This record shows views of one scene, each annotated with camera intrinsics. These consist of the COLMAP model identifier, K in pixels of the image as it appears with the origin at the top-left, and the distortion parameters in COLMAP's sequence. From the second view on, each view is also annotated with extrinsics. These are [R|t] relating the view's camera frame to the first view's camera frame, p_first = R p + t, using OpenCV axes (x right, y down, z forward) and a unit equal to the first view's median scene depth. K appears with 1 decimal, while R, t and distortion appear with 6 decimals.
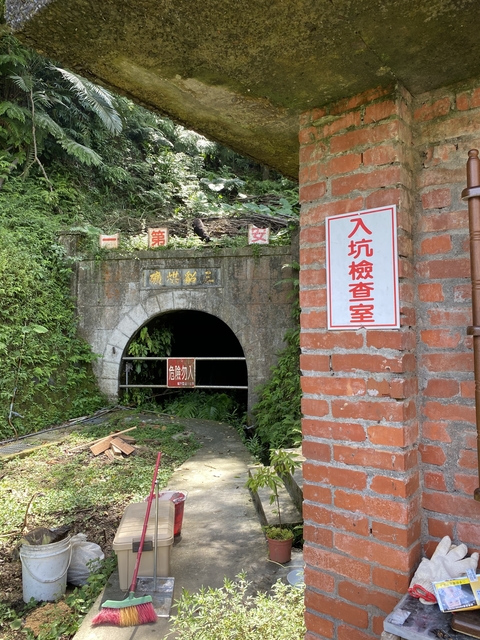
lens RADIAL K [[488.7, 0, 240.5], [0, 488.7, 317.6], [0, 0, 1]] dist [0.053317, -0.005977]
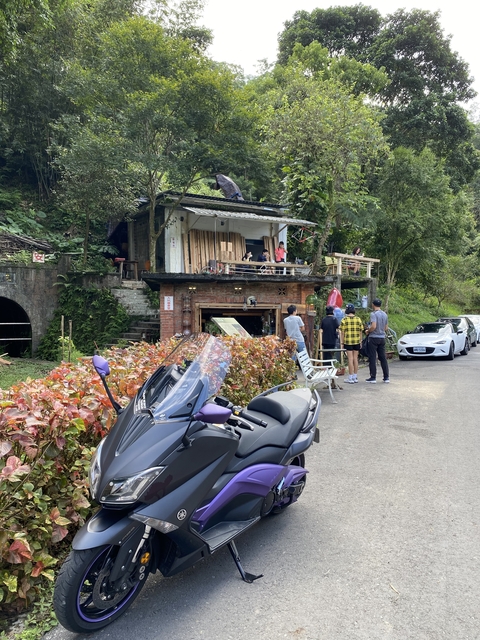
lens RADIAL K [[488.7, 0, 240.1], [0, 488.7, 319.2], [0, 0, 1]] dist [0.053317, -0.005977]
pose [[0.719885, 0.000233, 0.694093, -0.720183], [-0.032855, 0.998890, 0.033741, -0.022064], [-0.693315, -0.047094, 0.719094, -0.904647]]
